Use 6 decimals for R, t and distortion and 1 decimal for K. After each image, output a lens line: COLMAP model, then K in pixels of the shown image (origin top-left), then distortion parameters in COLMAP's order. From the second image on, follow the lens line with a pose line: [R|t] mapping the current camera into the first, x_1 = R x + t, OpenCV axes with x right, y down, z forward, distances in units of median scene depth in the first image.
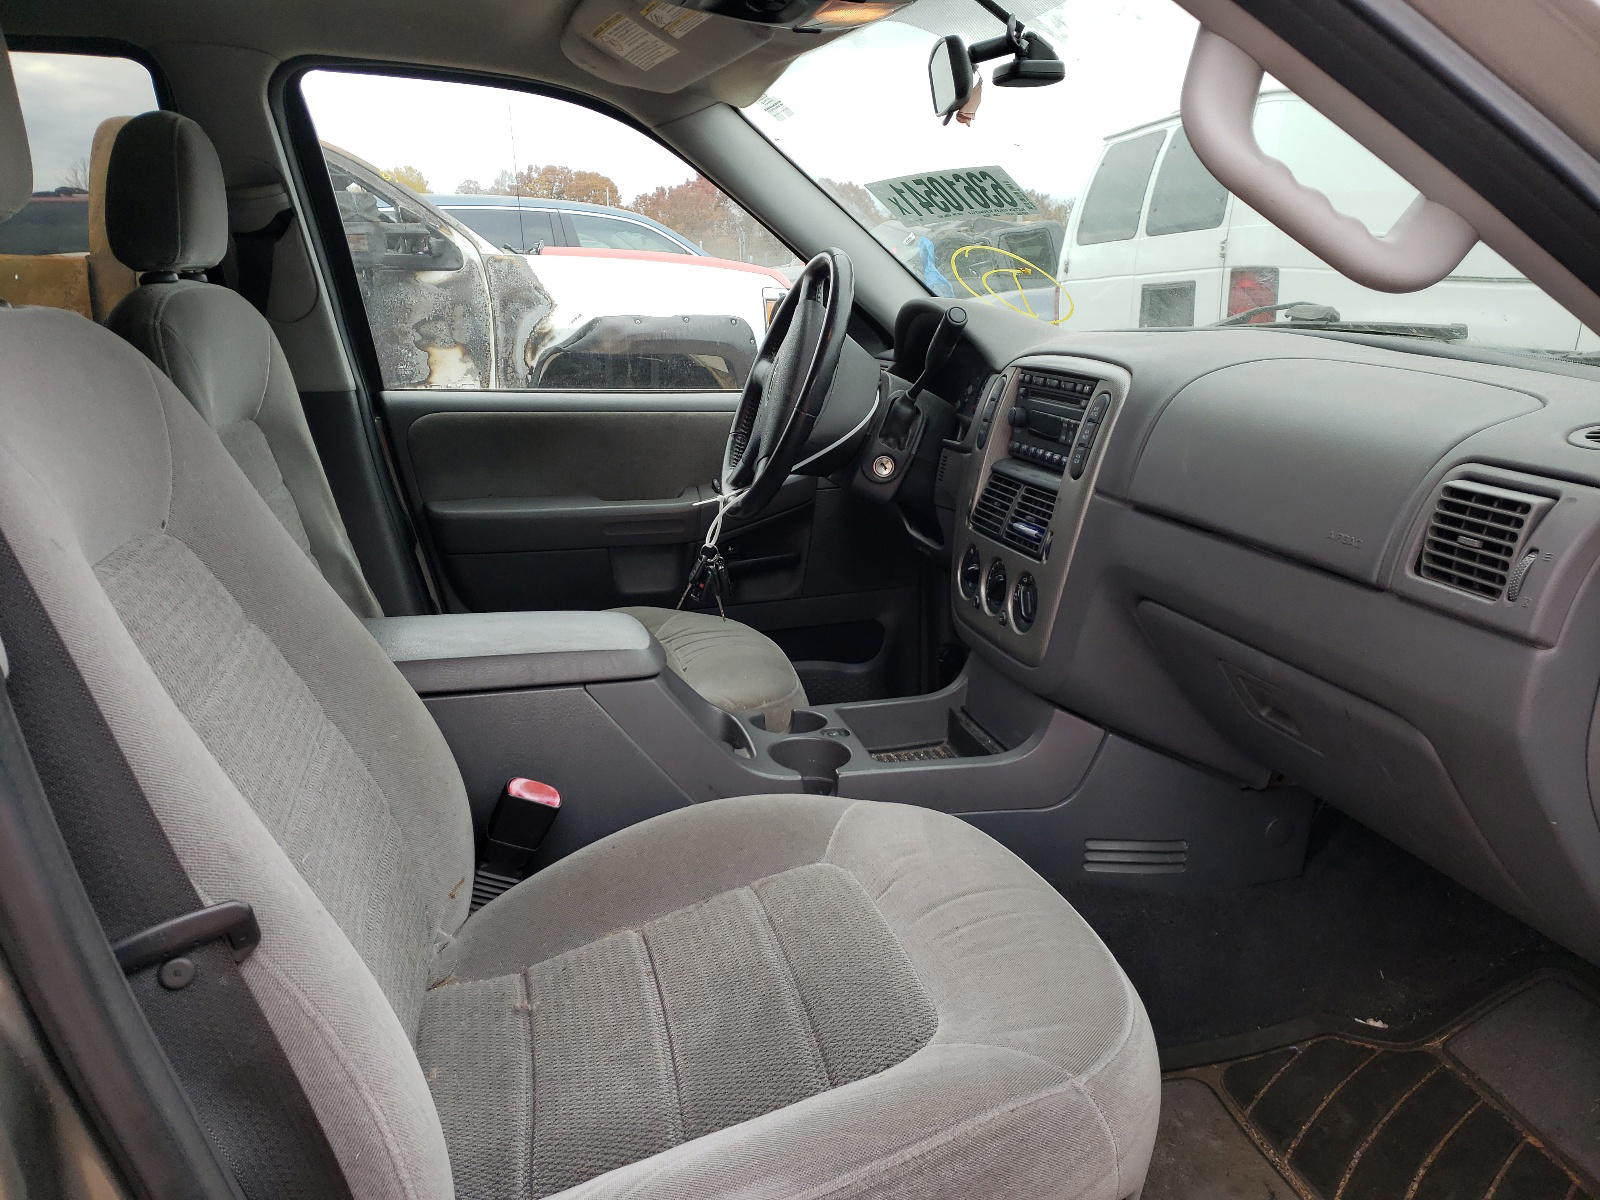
lens RADIAL K [[1235.8, 0, 807.3], [0, 1235.8, 597.7], [0, 0, 1]] dist [0.032984, -0.002874]
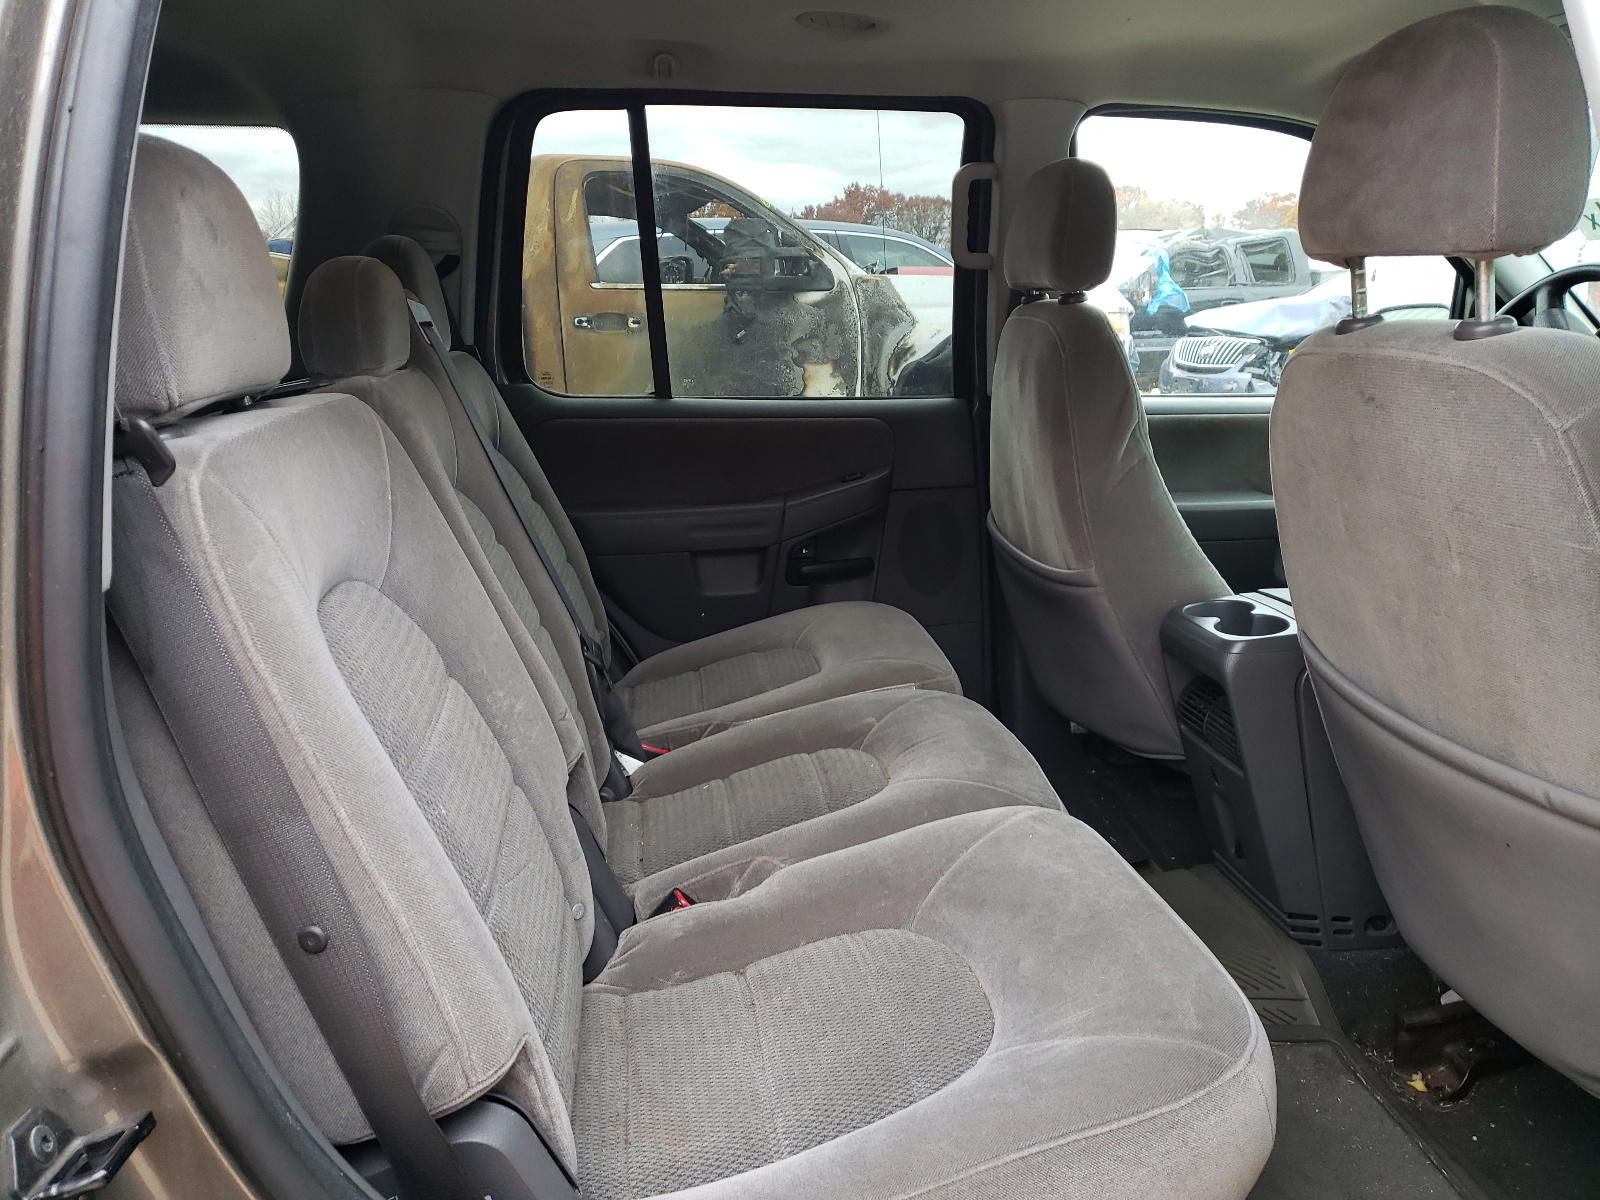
lens RADIAL K [[1235.8, 0, 799.8], [0, 1235.8, 603.6], [0, 0, 1]] dist [0.032984, -0.002874]
pose [[0.996967, 0.004247, -0.077714, -0.222749], [-0.004601, 0.999980, -0.004380, 0.007707], [0.077693, 0.004725, 0.996966, -0.051897]]
